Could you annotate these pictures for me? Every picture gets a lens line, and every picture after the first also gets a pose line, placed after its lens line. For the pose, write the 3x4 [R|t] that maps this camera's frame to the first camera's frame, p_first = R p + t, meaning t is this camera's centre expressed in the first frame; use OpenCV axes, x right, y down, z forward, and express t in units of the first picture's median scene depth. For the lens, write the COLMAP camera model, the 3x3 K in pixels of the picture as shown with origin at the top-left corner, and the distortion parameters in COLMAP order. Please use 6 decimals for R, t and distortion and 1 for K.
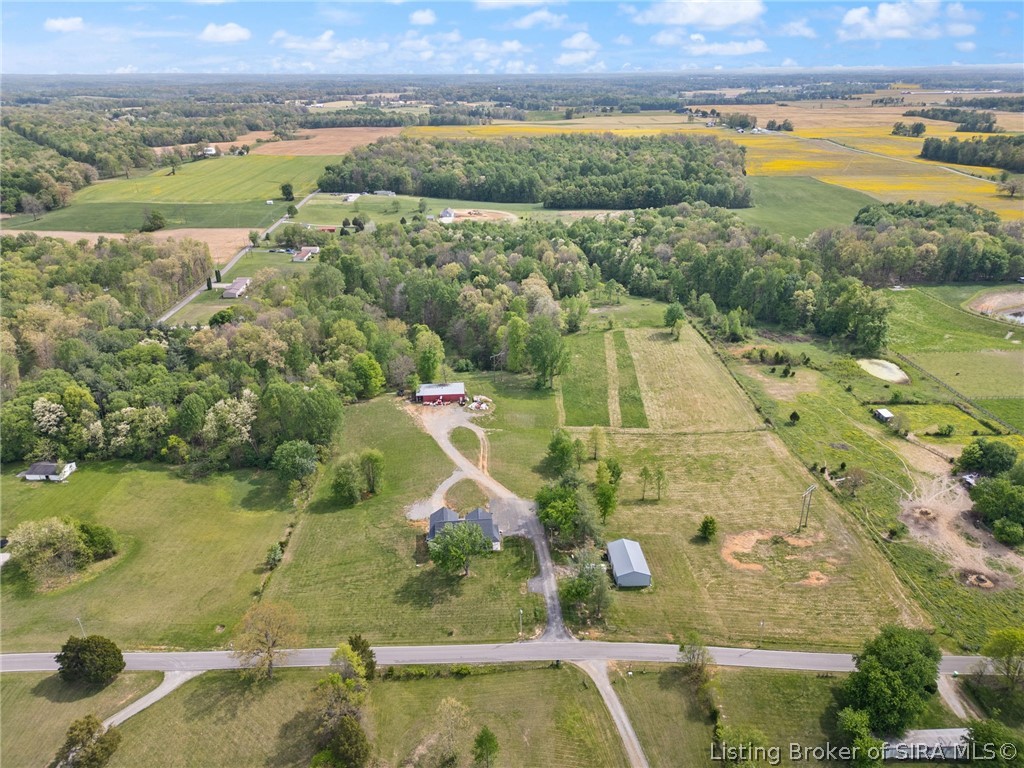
lens RADIAL K [[729.1, 0, 512.8], [0, 729.1, 364.5], [0, 0, 1]] dist [0.091850, -0.099075]
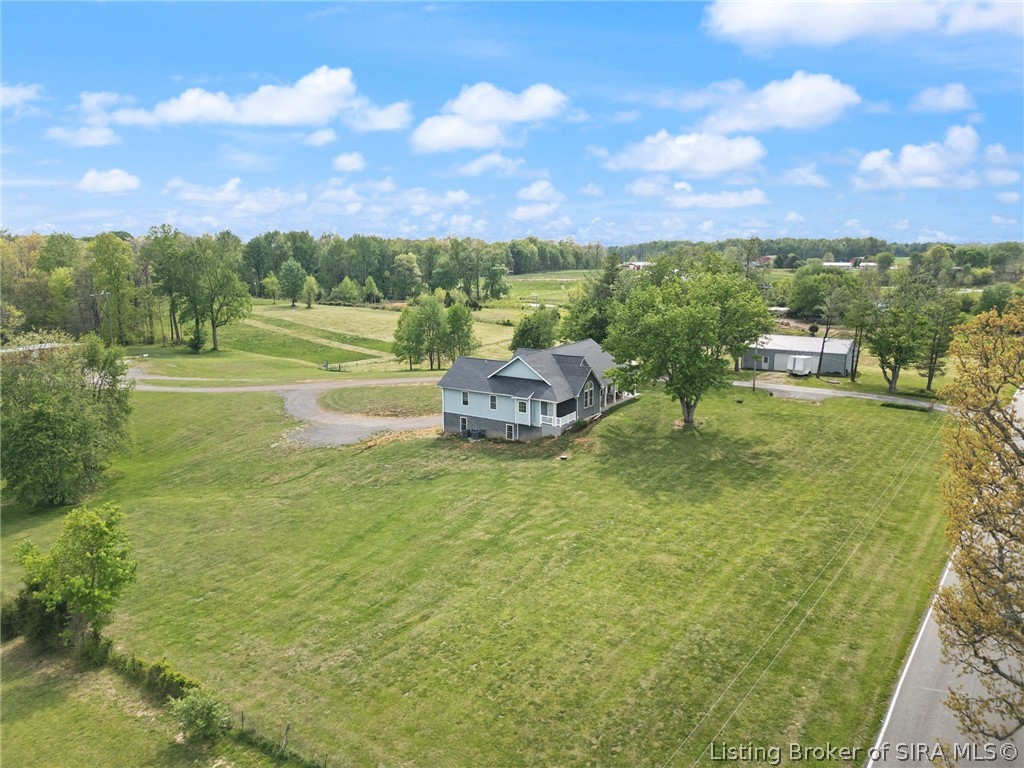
lens RADIAL K [[729.1, 0, 512.8], [0, 729.1, 364.5], [0, 0, 1]] dist [0.091850, -0.099075]
pose [[0.619478, -0.123331, 0.775265, -0.325188], [0.293377, 0.952394, -0.082915, 0.208623], [-0.728132, 0.278809, 0.626170, 0.654146]]
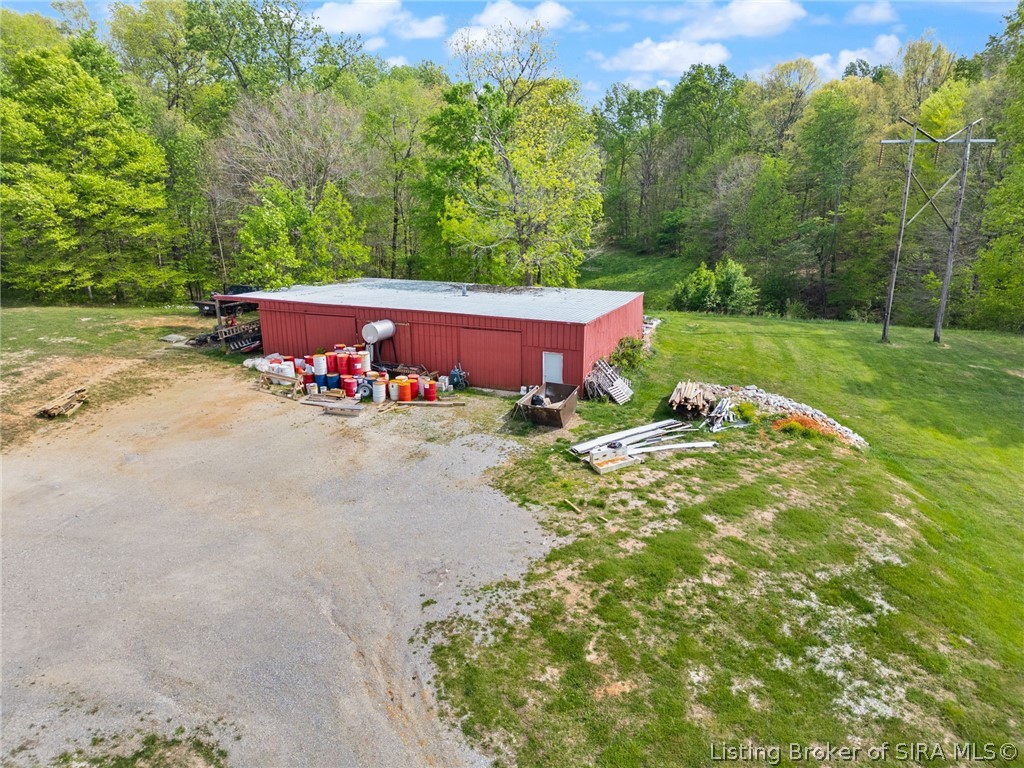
lens RADIAL K [[729.1, 0, 512.8], [0, 729.1, 364.5], [0, 0, 1]] dist [0.091850, -0.099075]
pose [[0.897879, 0.111585, -0.425865, -0.037363], [-0.165502, 0.981941, -0.091651, 0.071742], [0.407948, 0.152773, 0.900133, 1.124064]]
